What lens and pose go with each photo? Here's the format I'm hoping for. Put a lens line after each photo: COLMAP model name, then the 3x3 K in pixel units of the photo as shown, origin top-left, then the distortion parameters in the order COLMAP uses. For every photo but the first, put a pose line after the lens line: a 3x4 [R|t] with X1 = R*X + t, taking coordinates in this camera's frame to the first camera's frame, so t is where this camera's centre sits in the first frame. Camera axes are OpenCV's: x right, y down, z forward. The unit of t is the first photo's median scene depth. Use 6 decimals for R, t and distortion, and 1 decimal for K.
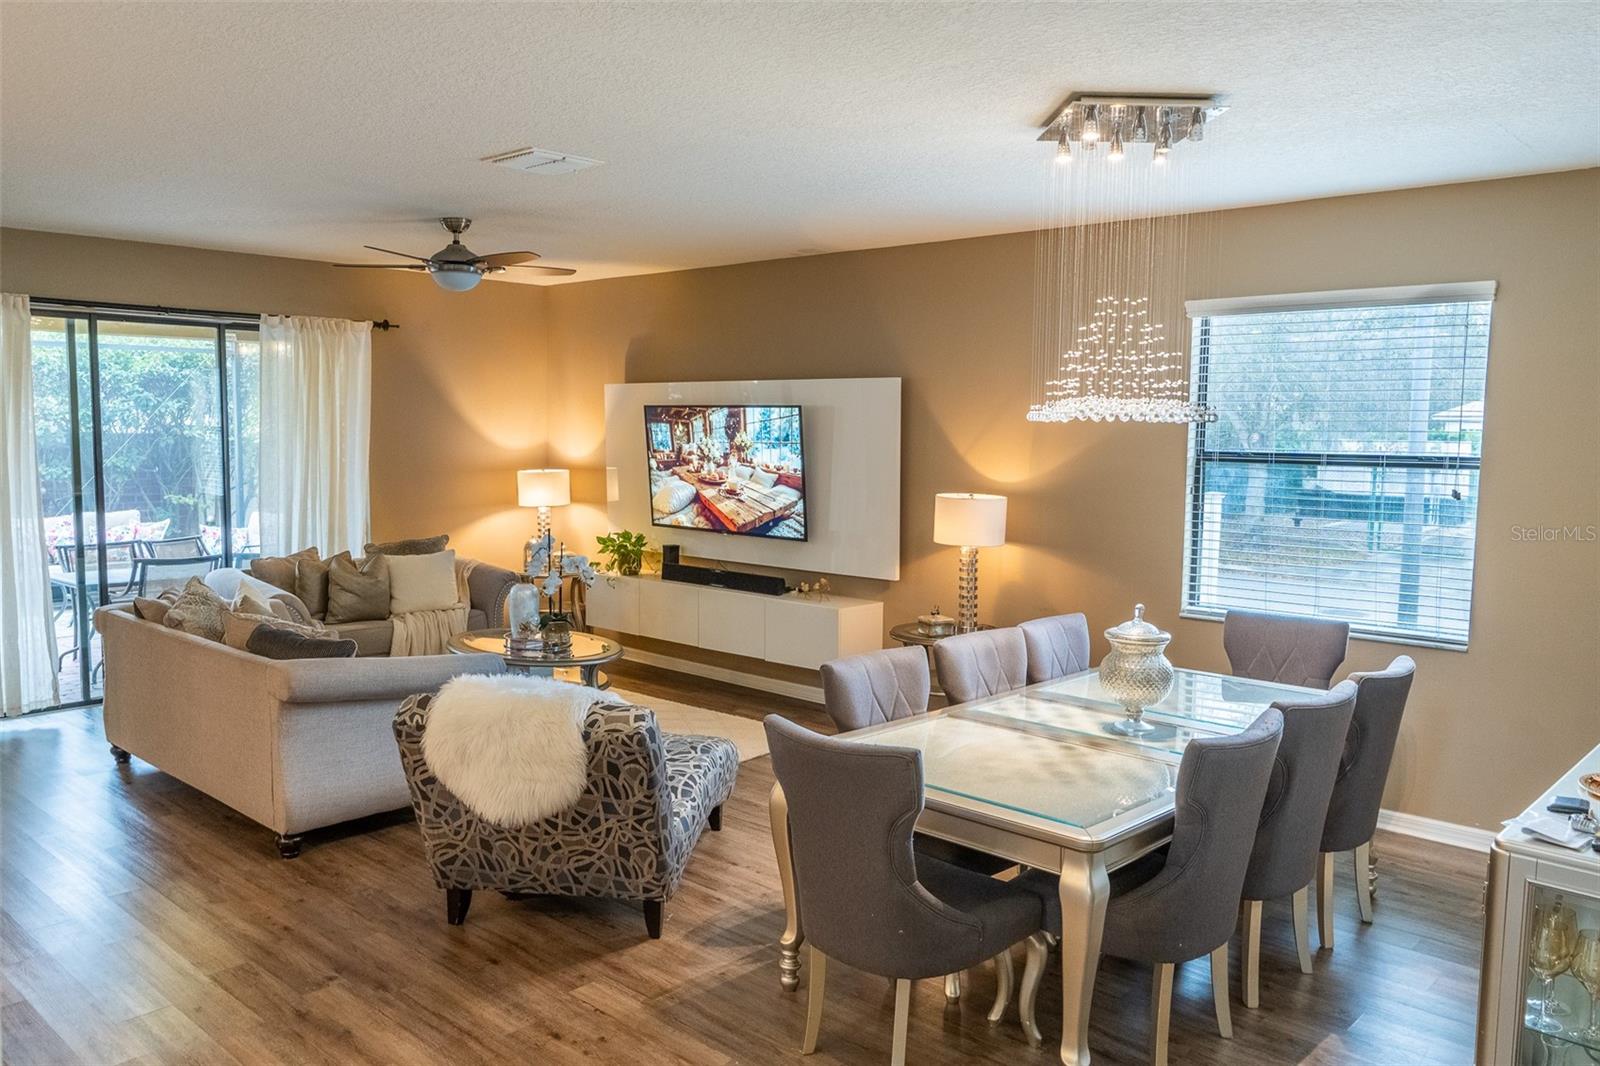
lens RADIAL K [[1199.8, 0, 800.9], [0, 1199.8, 533.3], [0, 0, 1]] dist [0.015289, 0.003454]
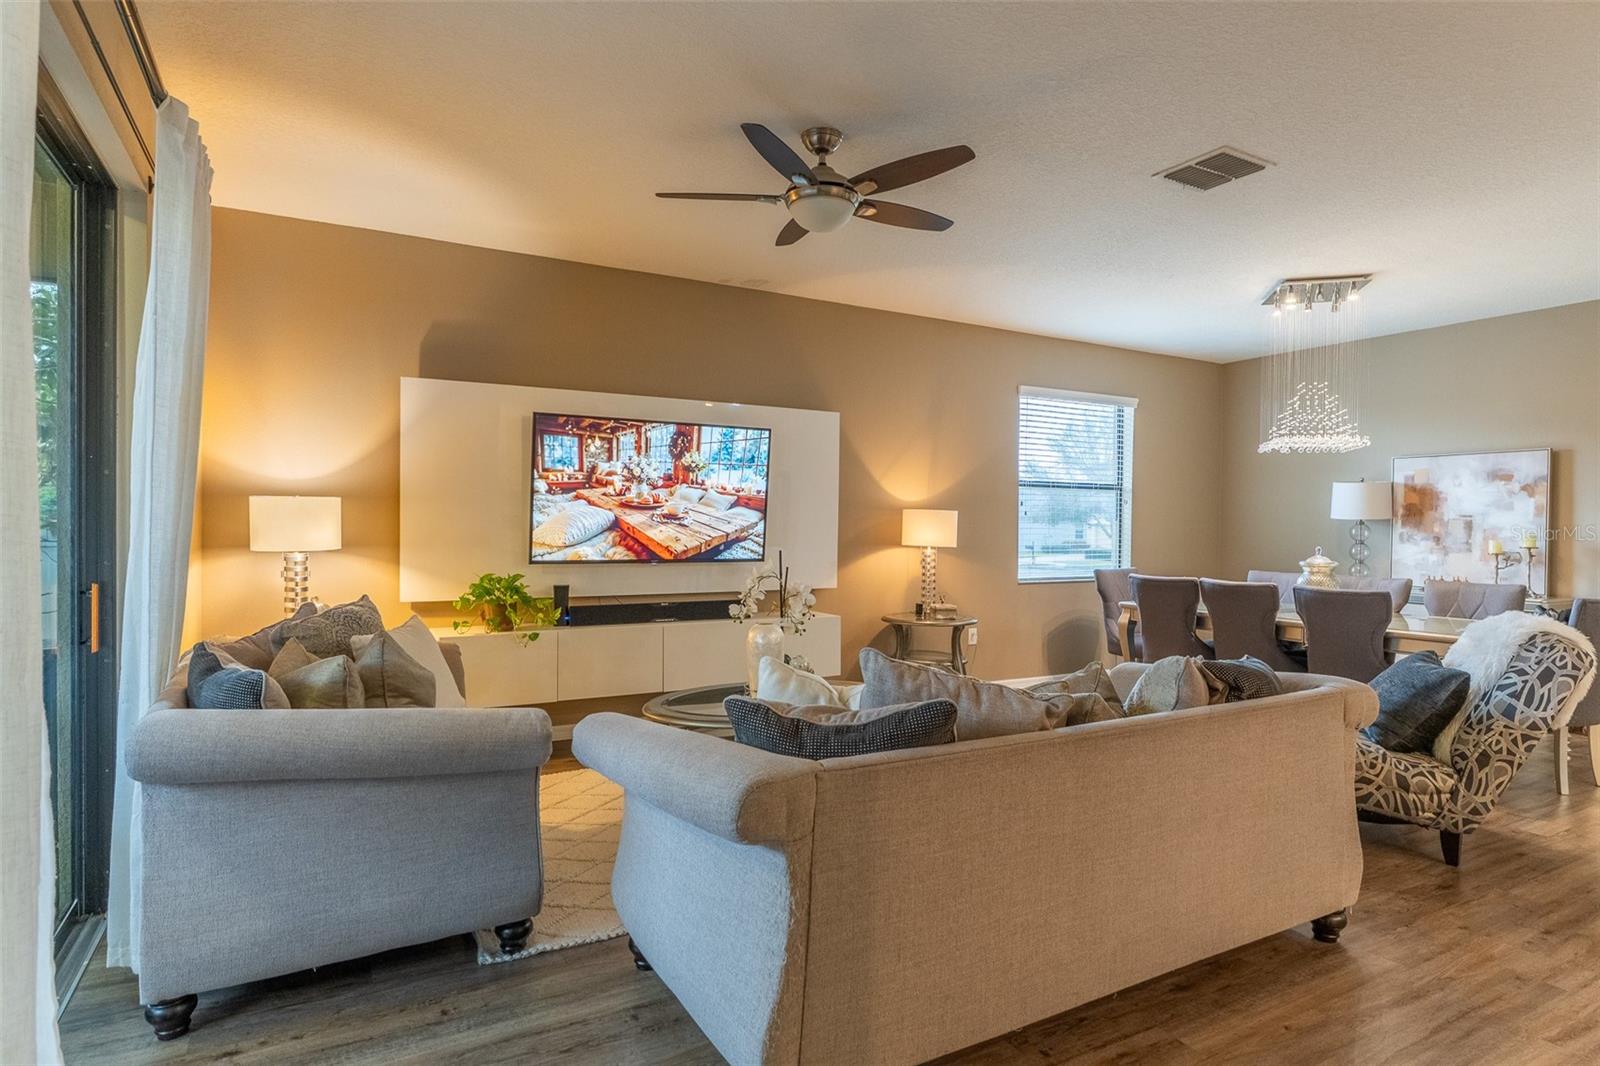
lens RADIAL K [[859.0, 0, 811.6], [0, 859.0, 527.4], [0, 0, 1]] dist [-0.003236, -0.000078]
pose [[0.309344, -0.016745, 0.950803, -0.647878], [0.077766, 0.996942, -0.007743, -0.012481], [-0.947765, 0.076335, 0.309700, 0.691307]]
